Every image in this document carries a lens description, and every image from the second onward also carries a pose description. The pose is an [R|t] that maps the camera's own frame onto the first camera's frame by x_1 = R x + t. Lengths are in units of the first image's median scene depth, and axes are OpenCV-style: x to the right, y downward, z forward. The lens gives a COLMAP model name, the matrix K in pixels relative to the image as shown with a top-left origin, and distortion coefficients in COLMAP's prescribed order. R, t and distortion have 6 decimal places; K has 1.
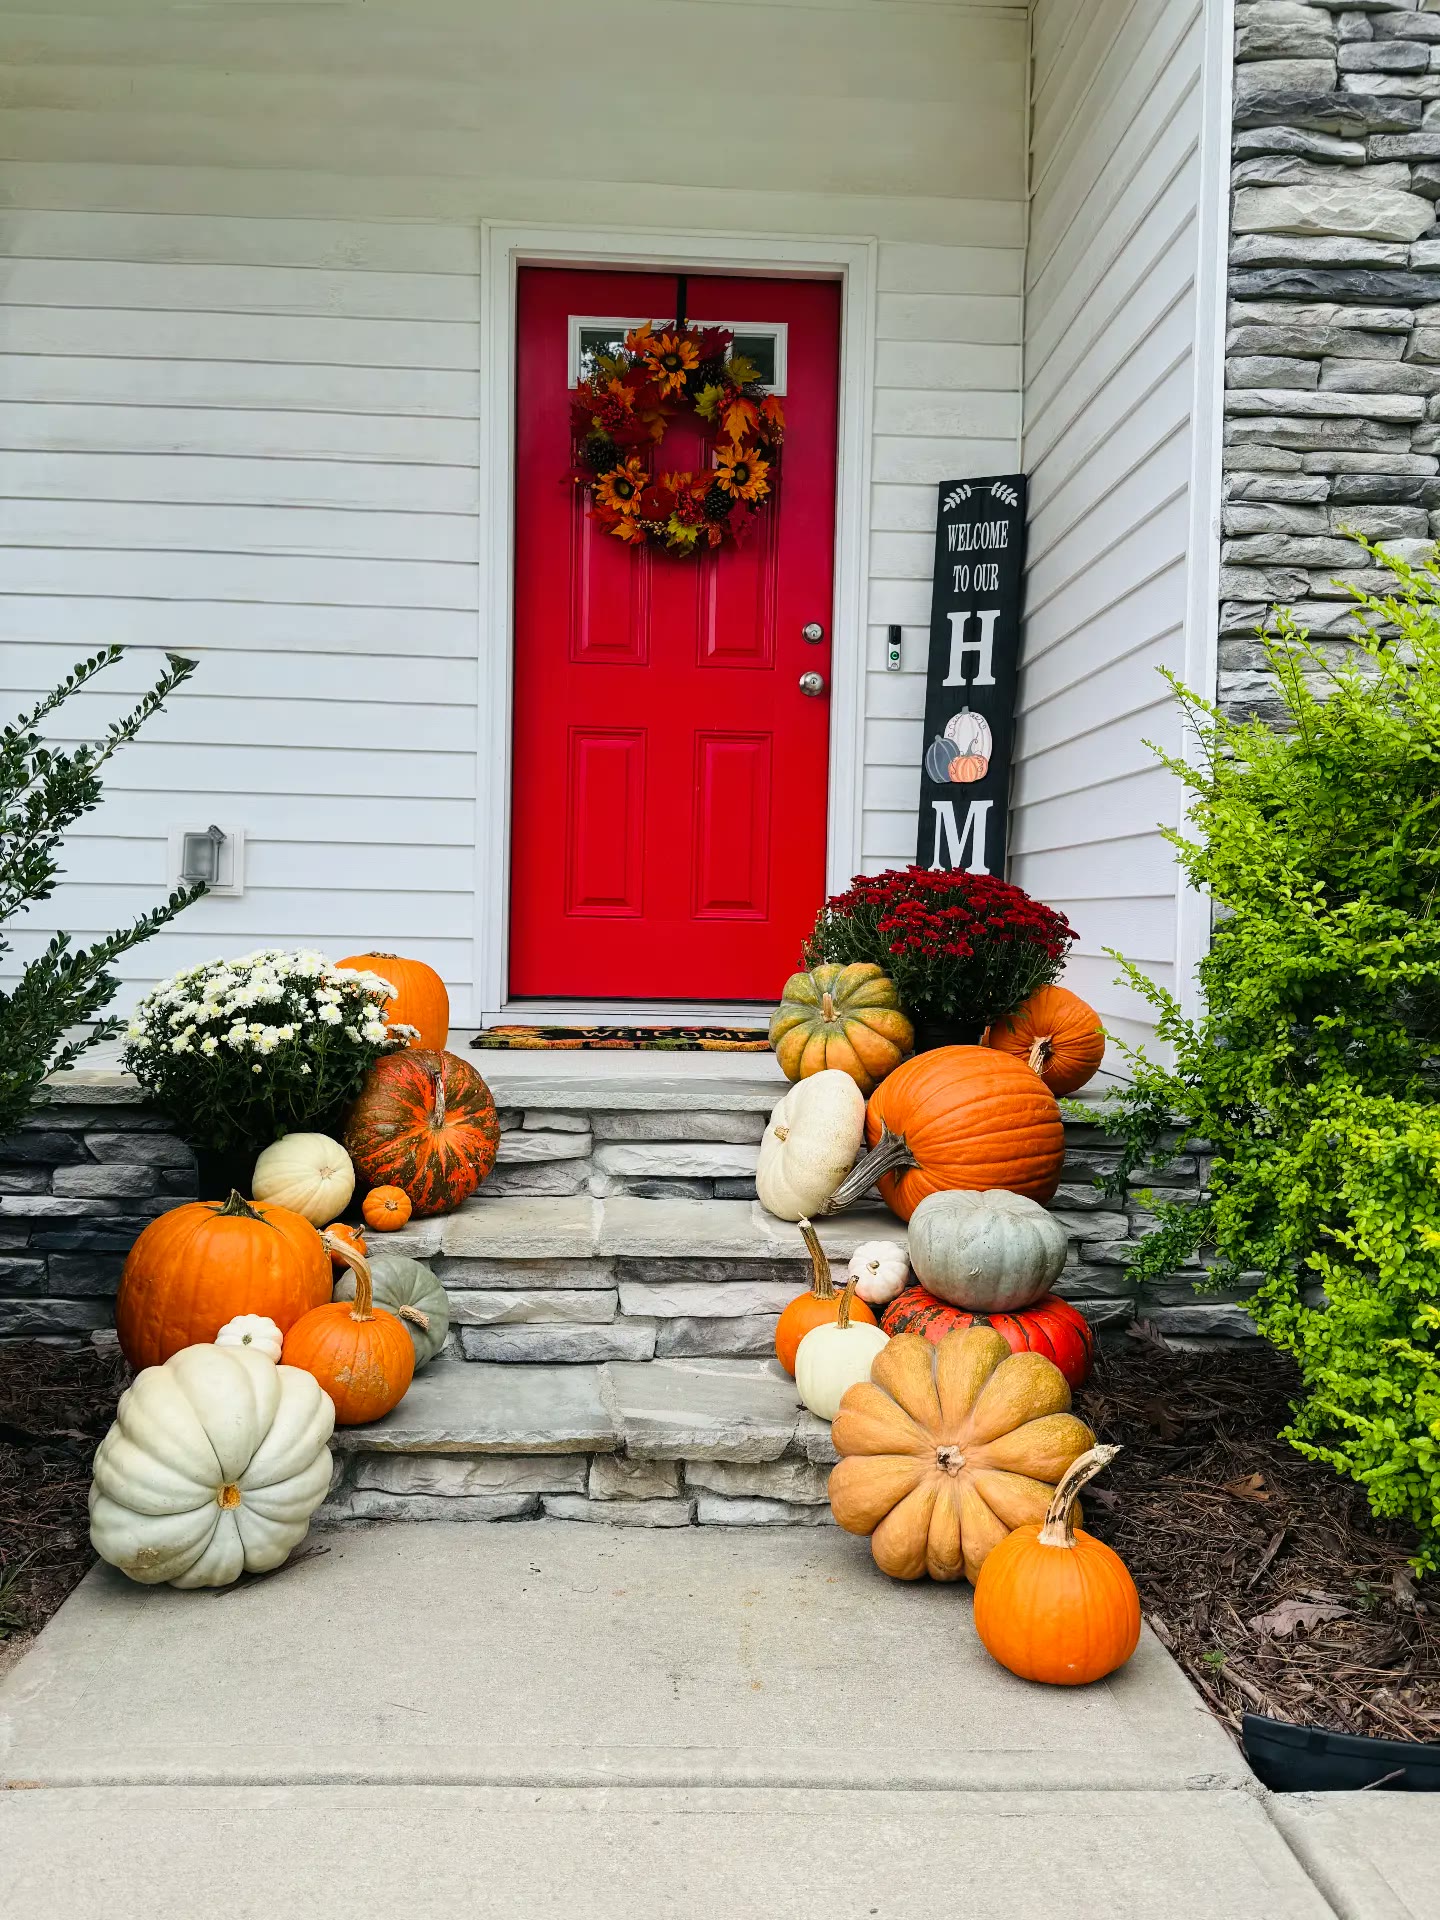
lens RADIAL K [[1409.4, 0, 720.0], [0, 1409.4, 960.0], [0, 0, 1]] dist [0.059509, -0.112302]
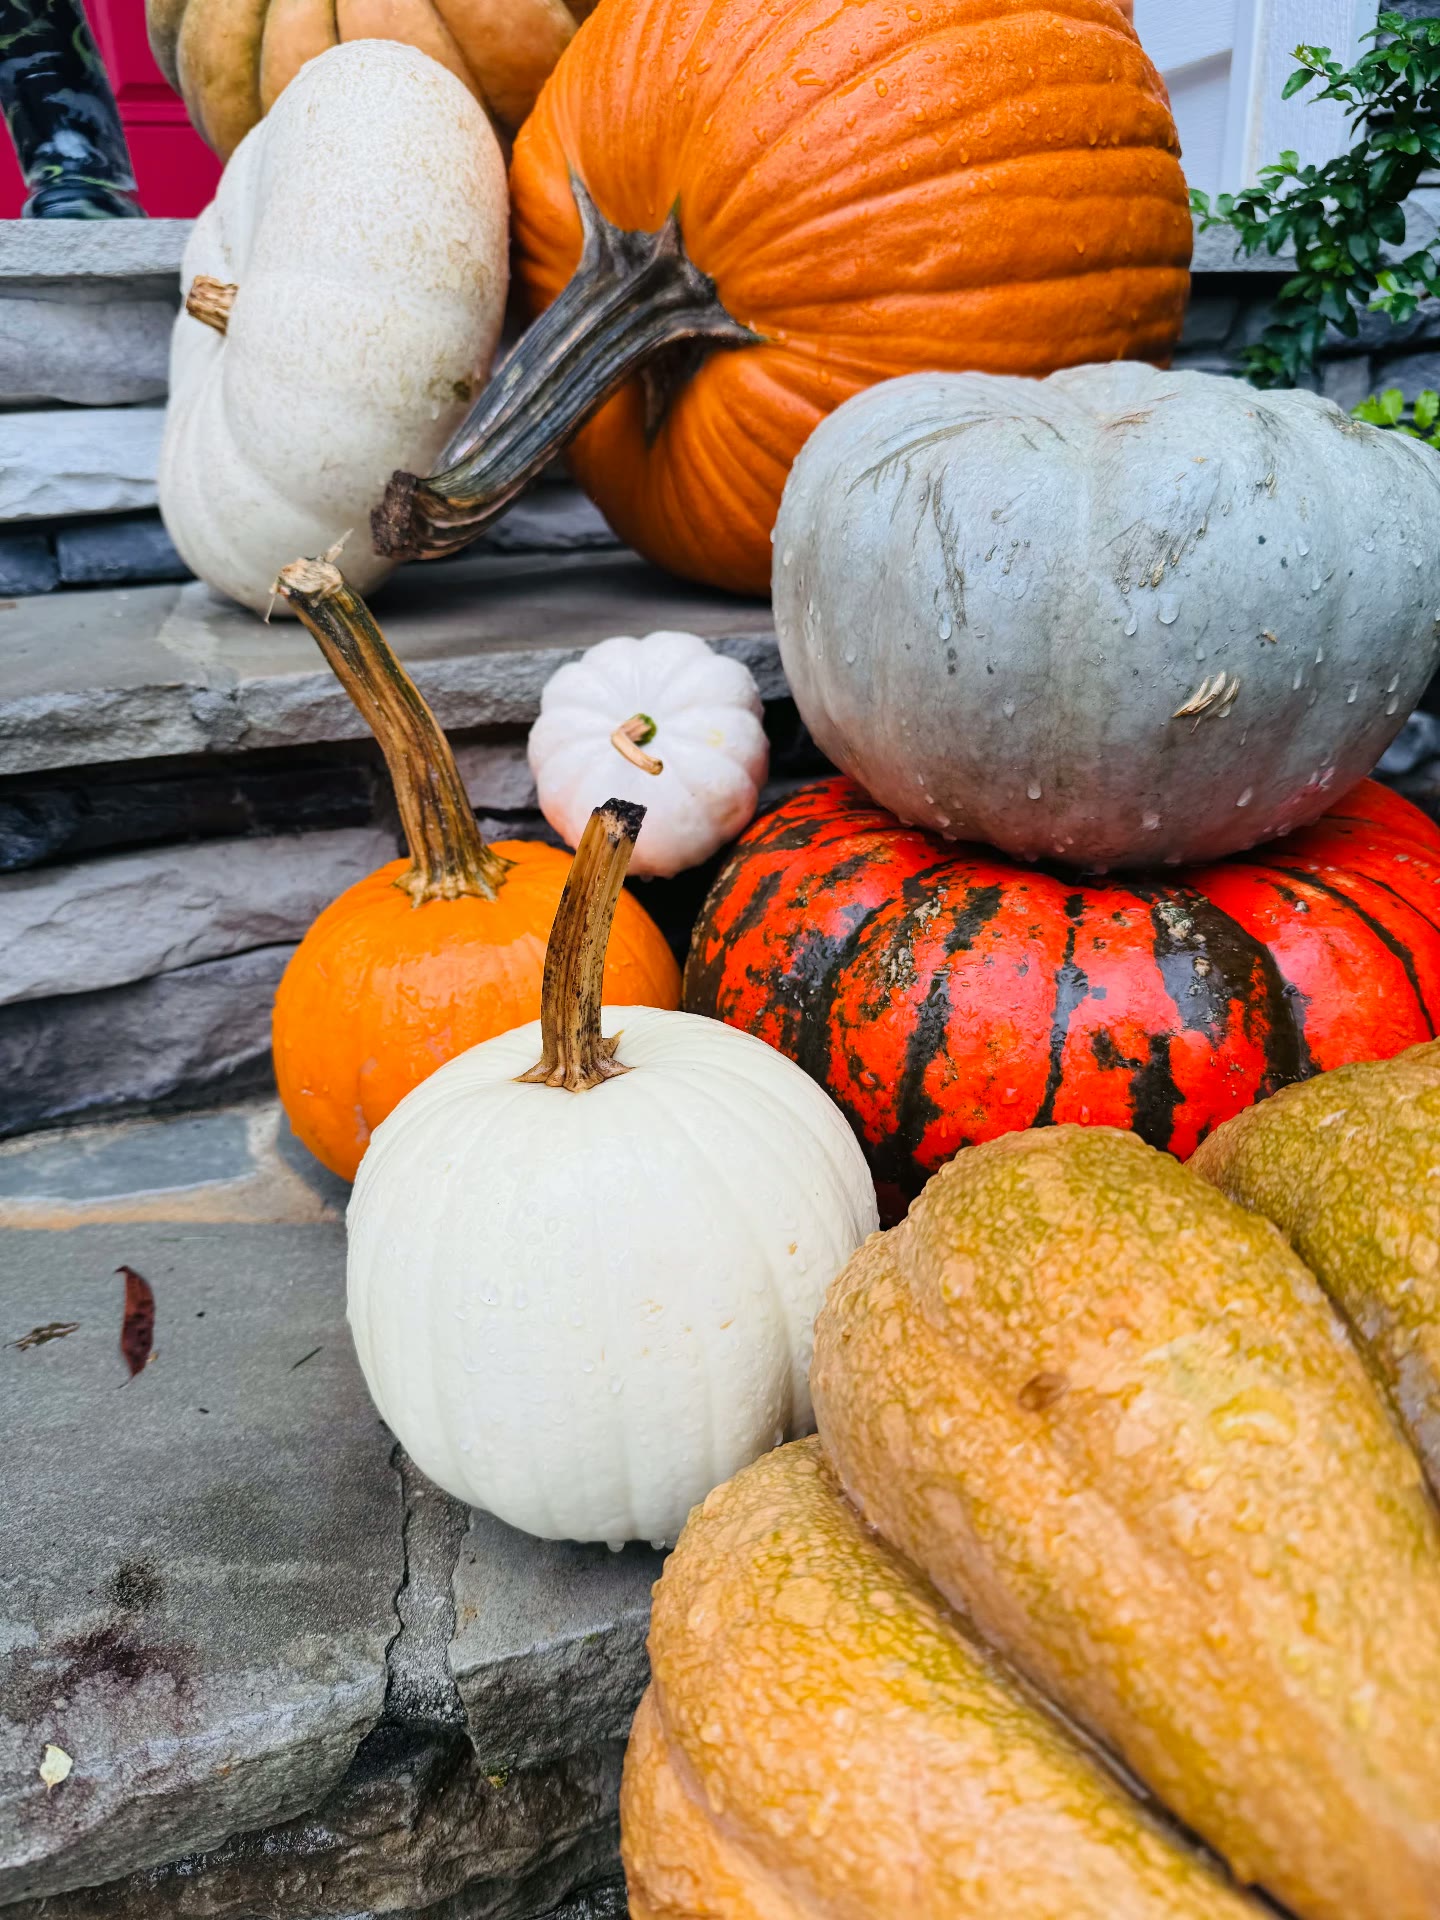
lens RADIAL K [[1409.4, 0, 720.0], [0, 1409.4, 960.0], [0, 0, 1]] dist [0.059509, -0.112302]
pose [[0.957069, -0.160628, 0.241284, 0.056667], [0.061157, 0.925574, 0.373593, 0.159815], [-0.283336, -0.342798, 0.895662, 0.752692]]
